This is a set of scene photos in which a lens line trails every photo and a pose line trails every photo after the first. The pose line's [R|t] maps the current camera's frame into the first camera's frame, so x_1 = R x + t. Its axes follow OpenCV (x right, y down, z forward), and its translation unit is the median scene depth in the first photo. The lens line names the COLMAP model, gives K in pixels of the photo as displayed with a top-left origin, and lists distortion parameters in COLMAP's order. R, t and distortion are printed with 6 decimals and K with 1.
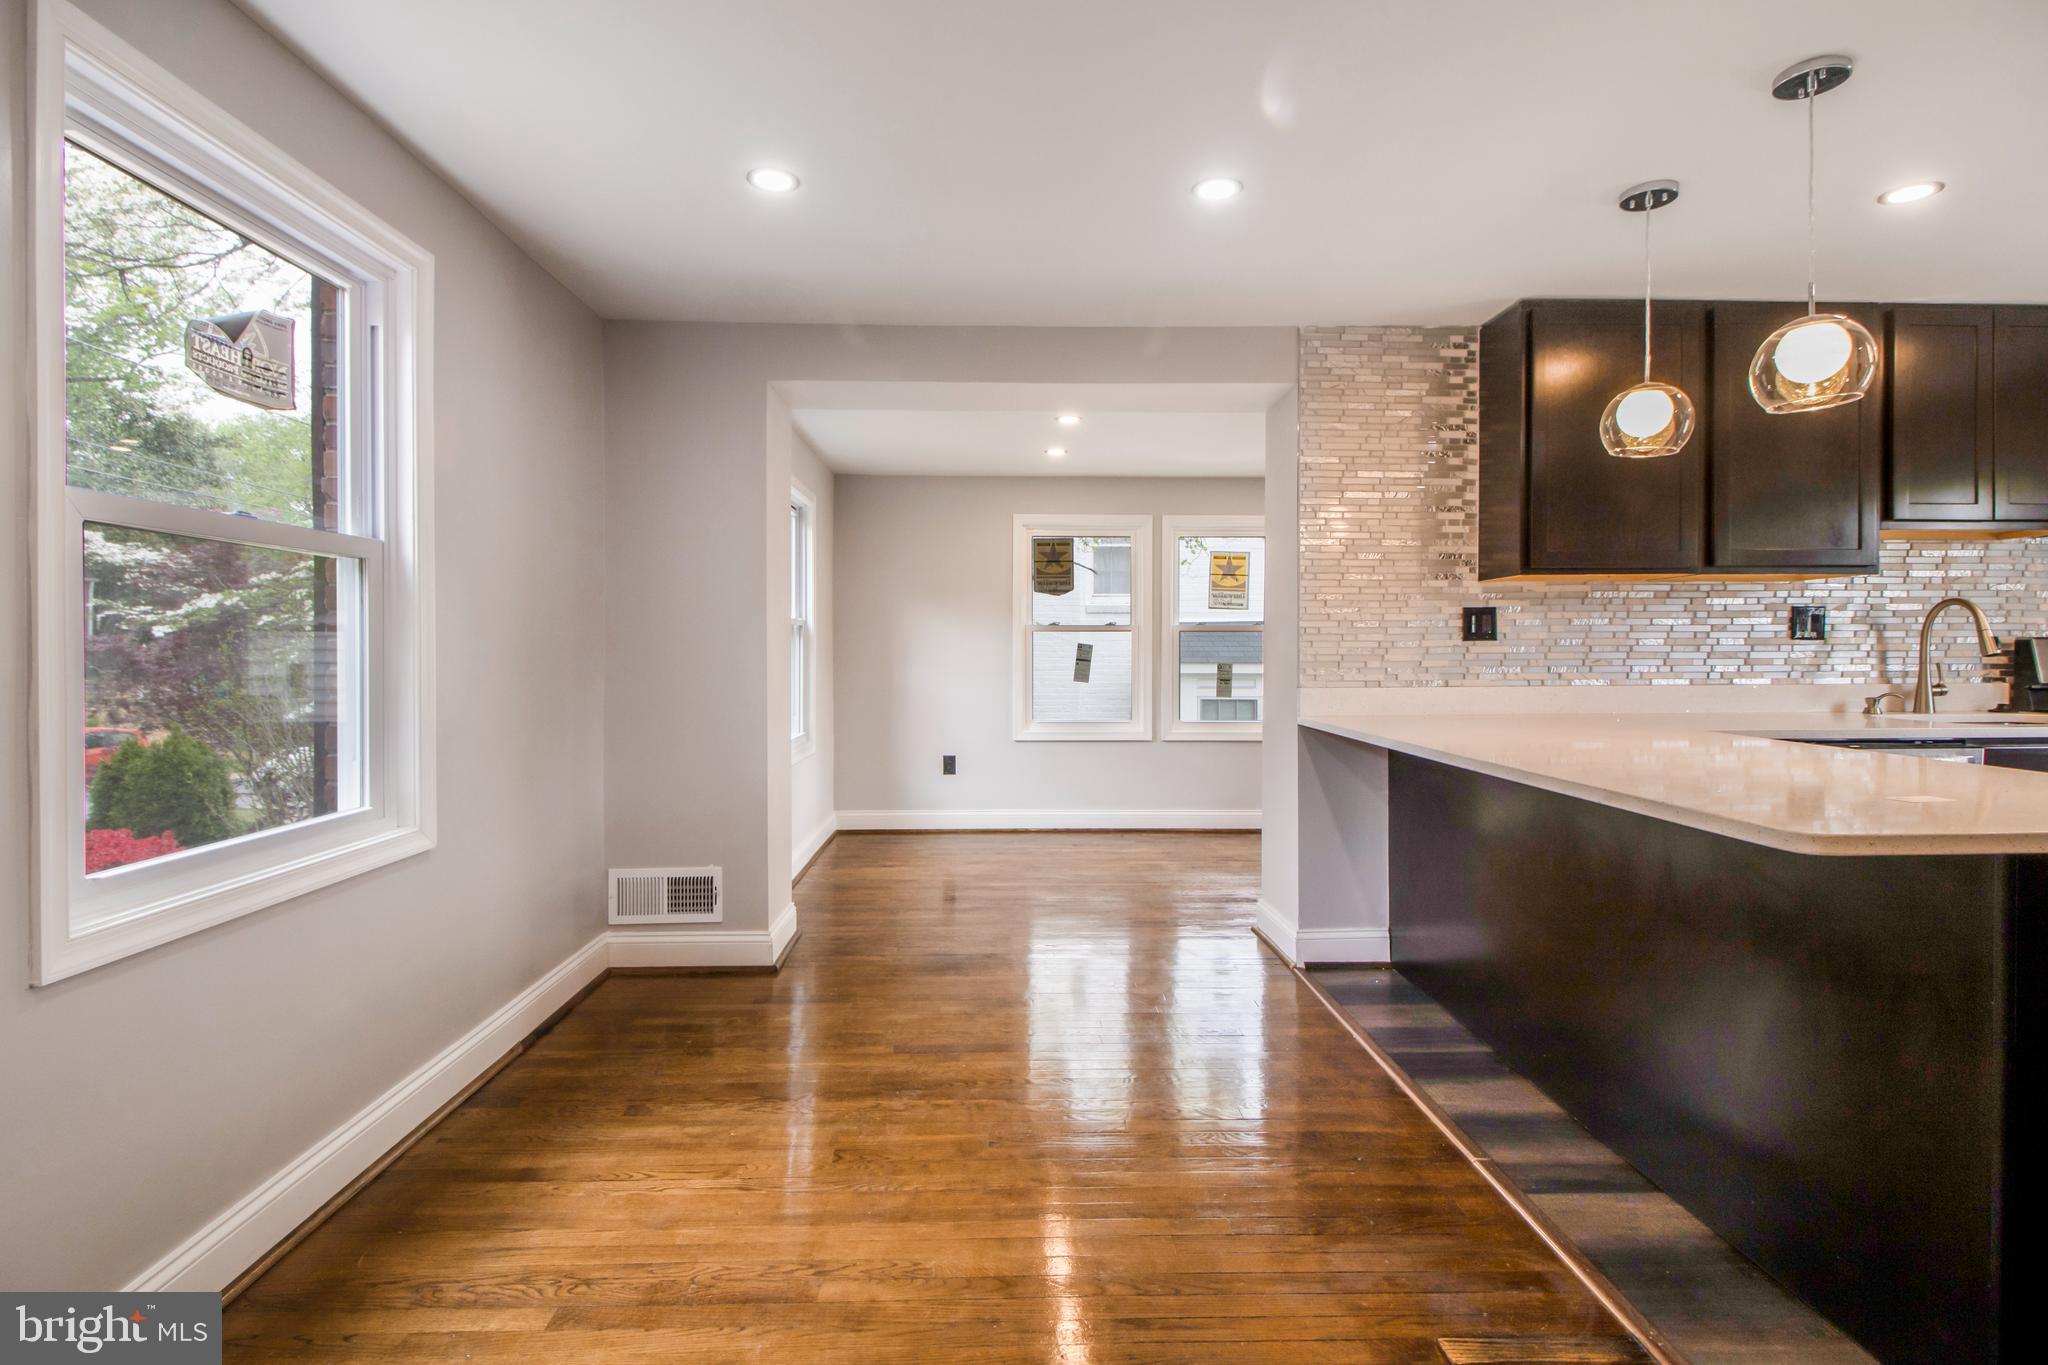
lens RADIAL K [[952.6, 0, 1019.9], [0, 952.6, 657.7], [0, 0, 1]] dist [0.013759, -0.011421]
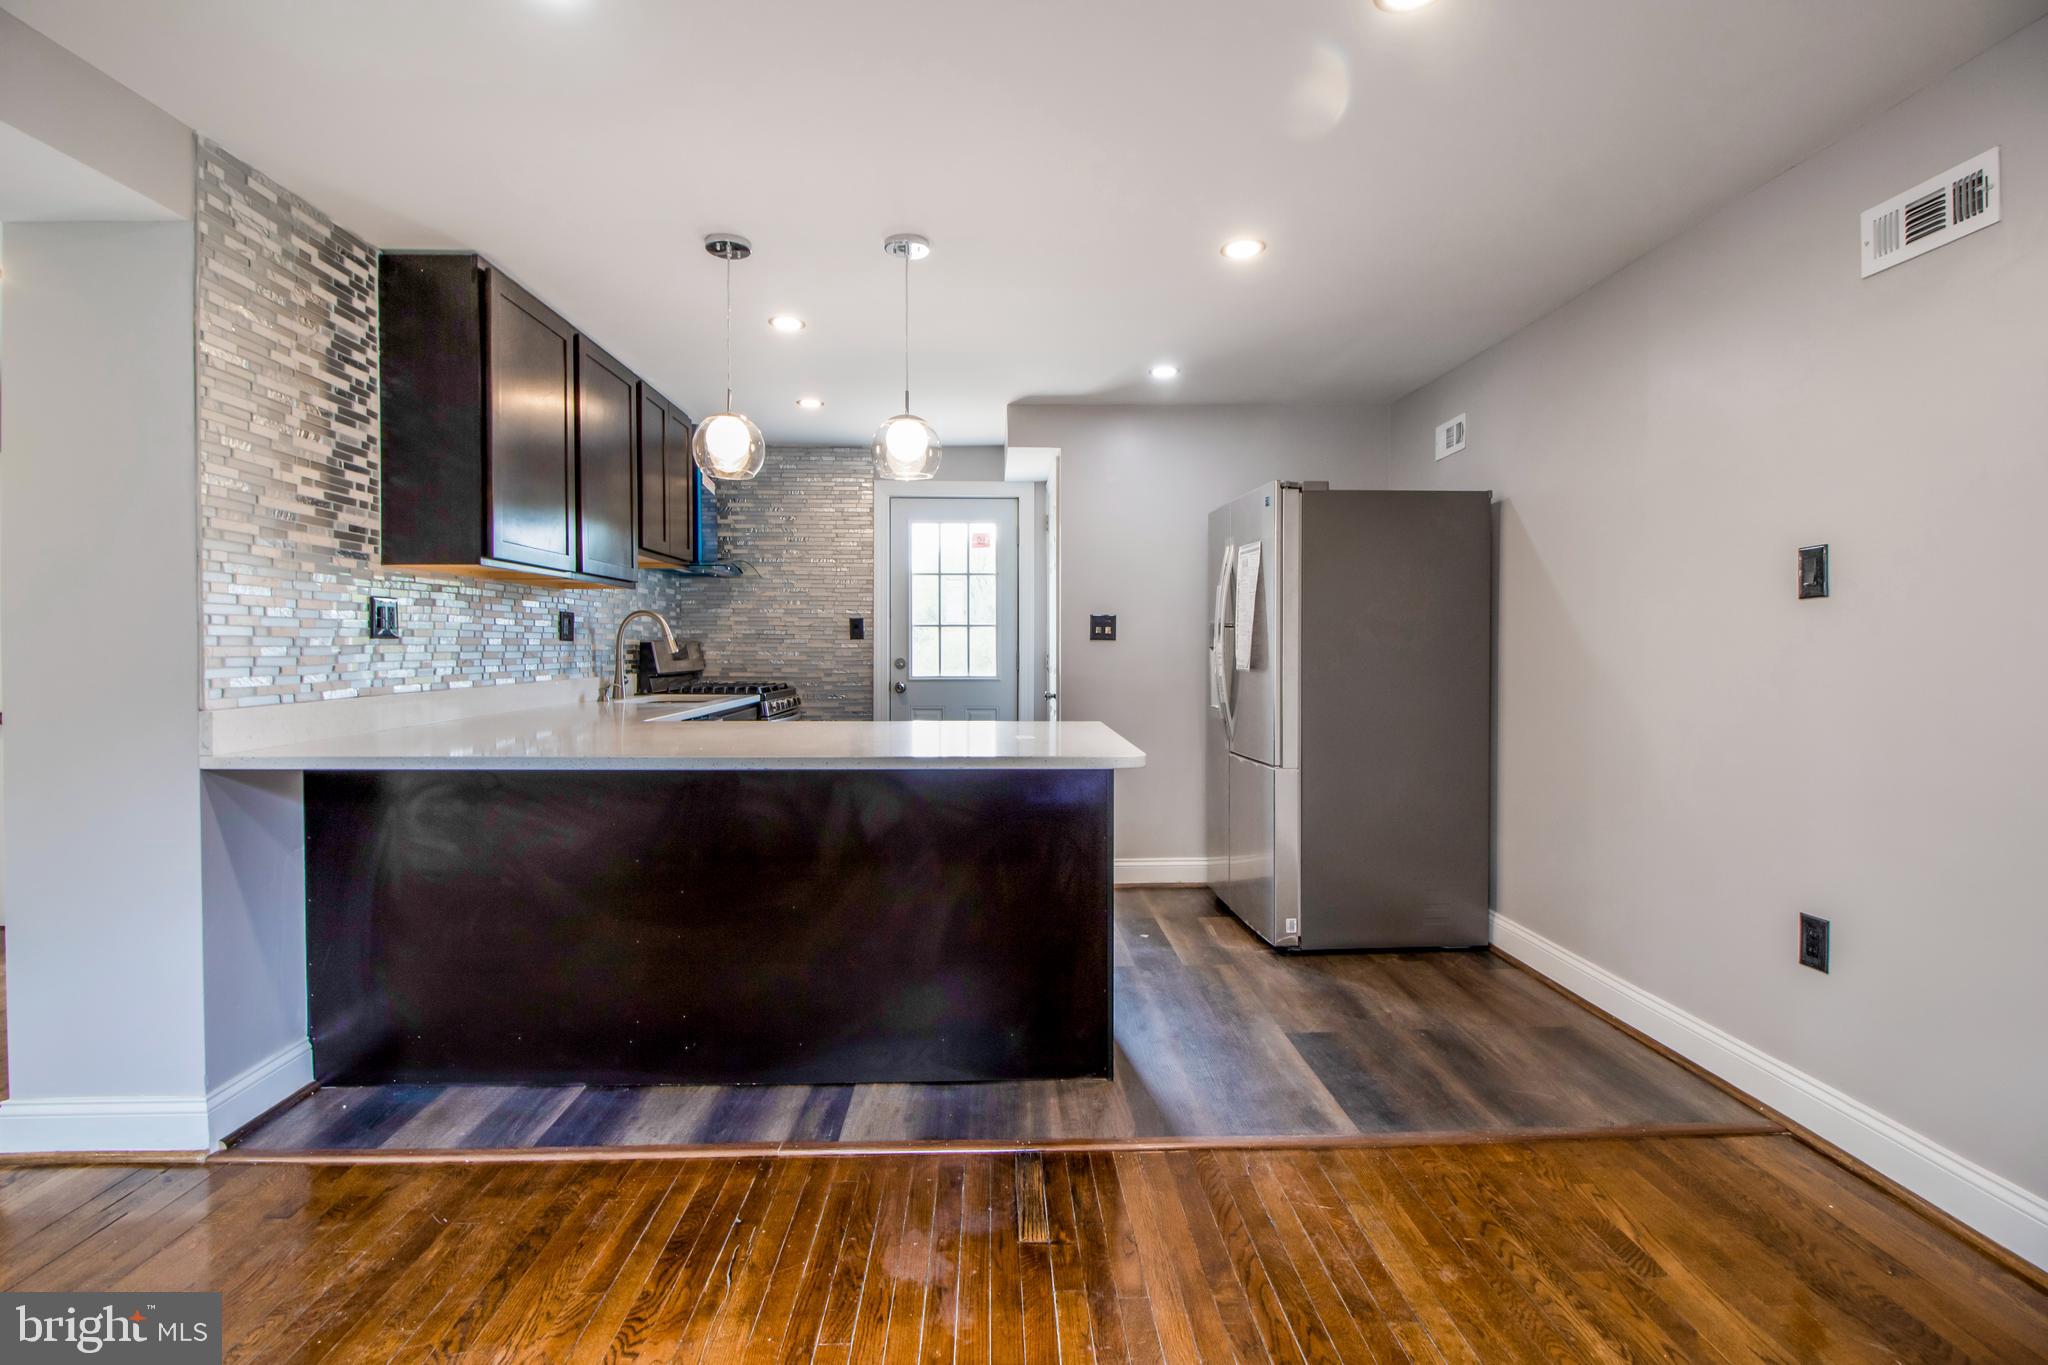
lens RADIAL K [[937.5, 0, 1030.7], [0, 937.5, 668.1], [0, 0, 1]] dist [0.000083, -0.014329]
pose [[-0.008547, -0.019945, 0.999765, -0.317607], [0.007947, 0.999768, 0.020013, -0.004104], [-0.999932, 0.008117, -0.008387, 0.458102]]
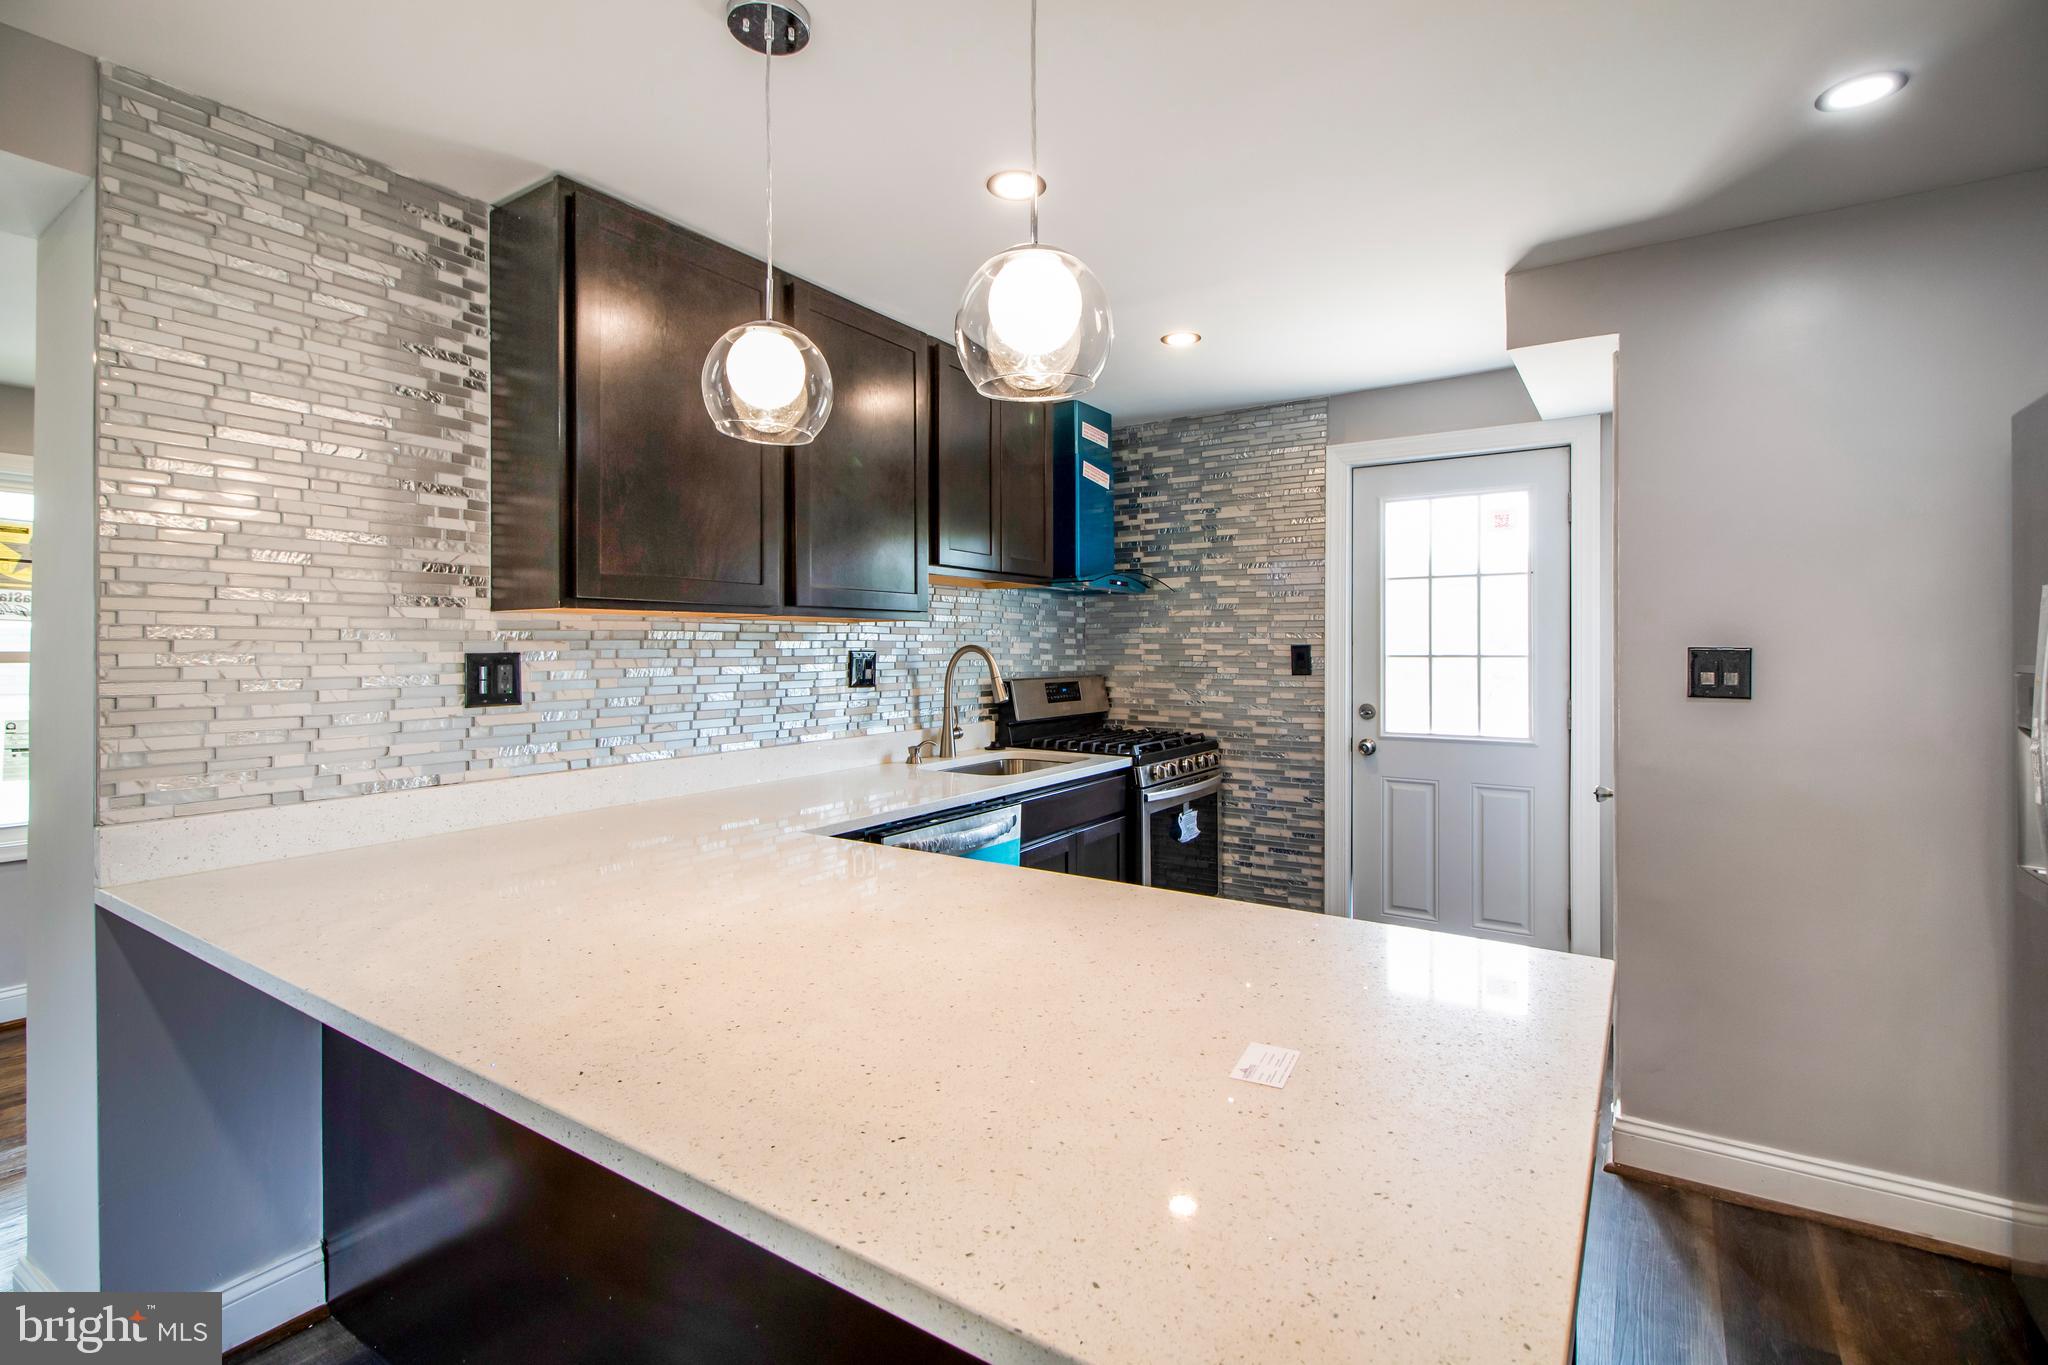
lens RADIAL K [[952.6, 0, 1019.9], [0, 952.6, 657.7], [0, 0, 1]] dist [0.013759, -0.011421]
pose [[0.580754, -0.004273, 0.814068, 0.170883], [0.004200, 0.999989, 0.002252, -0.049478], [-0.814068, 0.002111, 0.580766, 0.352876]]
